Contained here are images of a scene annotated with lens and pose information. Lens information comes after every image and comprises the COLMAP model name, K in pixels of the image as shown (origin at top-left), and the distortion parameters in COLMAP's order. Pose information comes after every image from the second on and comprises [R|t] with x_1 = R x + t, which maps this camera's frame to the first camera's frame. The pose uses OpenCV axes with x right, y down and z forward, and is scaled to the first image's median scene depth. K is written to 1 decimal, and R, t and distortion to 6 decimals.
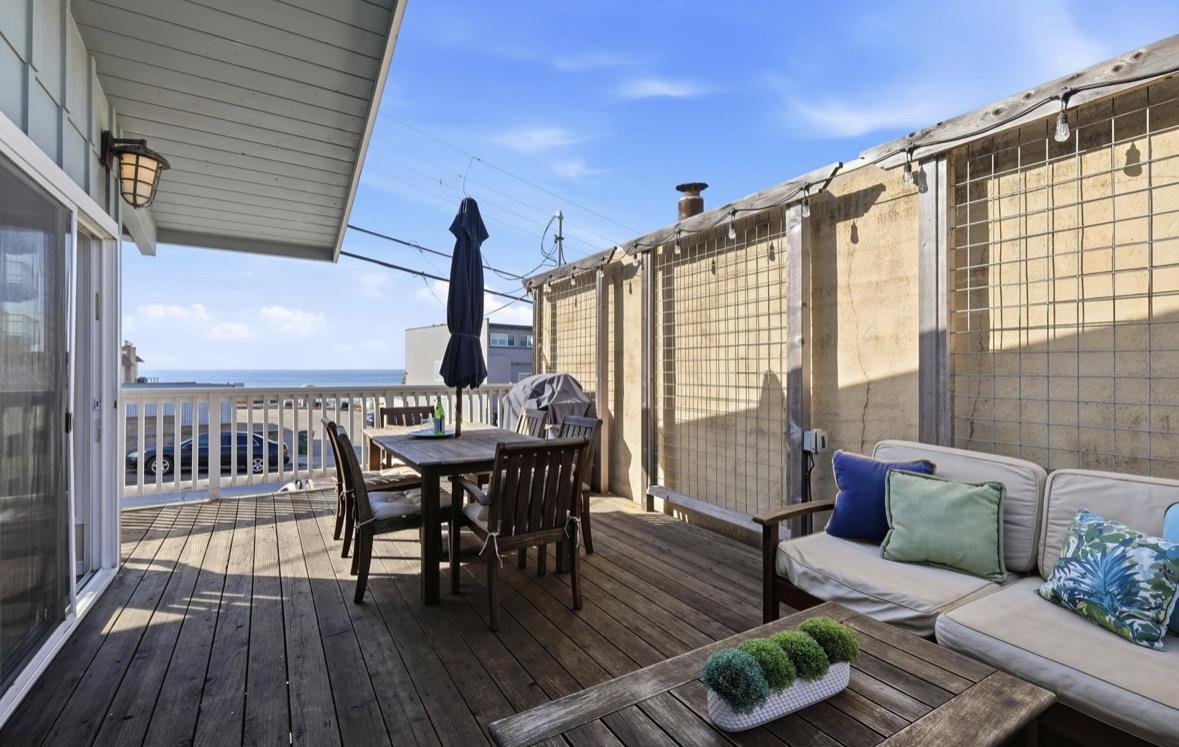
lens RADIAL K [[511.7, 0, 585.0], [0, 511.7, 363.8], [0, 0, 1]] dist [-0.000988, -0.000083]
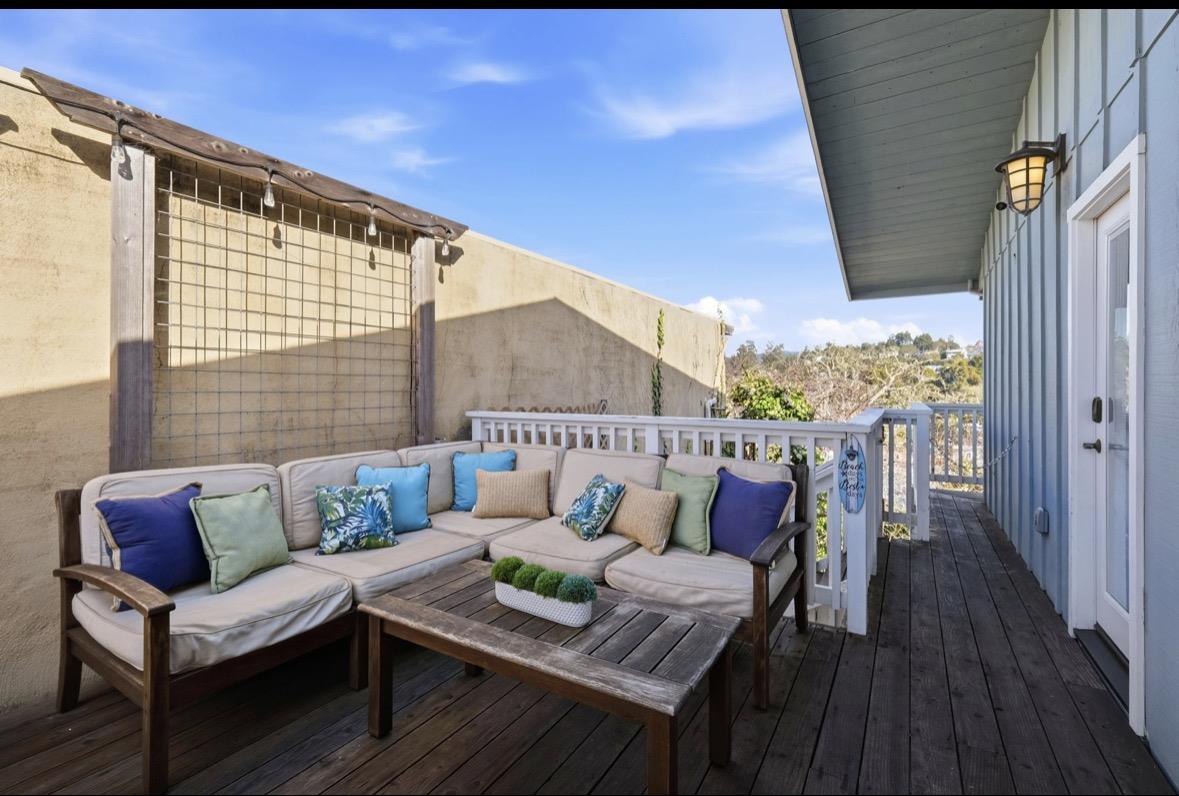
lens RADIAL K [[546.0, 0, 579.8], [0, 546.0, 372.8], [0, 0, 1]] dist [-0.000143, -0.000642]
pose [[-0.454172, 0.022238, 0.890637, -0.613912], [-0.013142, 0.999412, -0.031656, 0.010092], [-0.890817, -0.026082, -0.453613, 0.919232]]
